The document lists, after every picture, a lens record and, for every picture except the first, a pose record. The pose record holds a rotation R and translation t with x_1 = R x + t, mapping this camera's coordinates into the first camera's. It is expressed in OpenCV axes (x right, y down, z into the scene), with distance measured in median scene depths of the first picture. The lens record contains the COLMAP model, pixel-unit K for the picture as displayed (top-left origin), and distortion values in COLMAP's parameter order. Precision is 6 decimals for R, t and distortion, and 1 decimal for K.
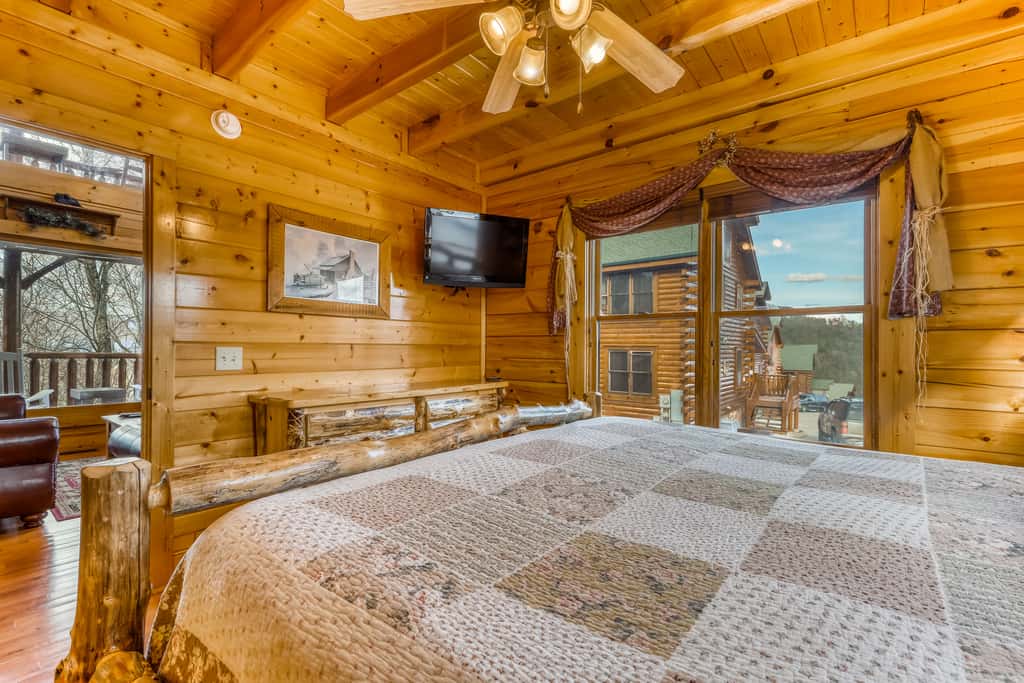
lens RADIAL K [[466.2, 0, 511.8], [0, 466.2, 347.3], [0, 0, 1]] dist [0.009482, -0.004592]
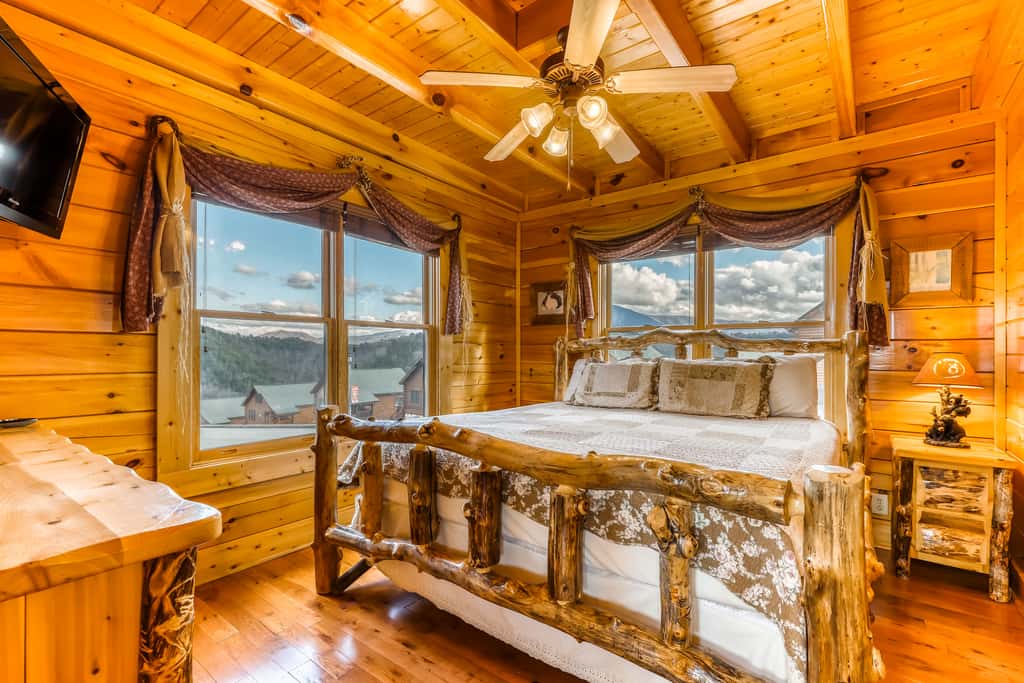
lens RADIAL K [[466.2, 0, 511.5], [0, 466.2, 344.4], [0, 0, 1]] dist [0.009482, -0.004592]
pose [[-0.042988, 0.006266, 0.999056, -0.635373], [-0.008736, 0.999940, -0.006648, -0.013881], [-0.999037, -0.009013, -0.042931, 0.640869]]
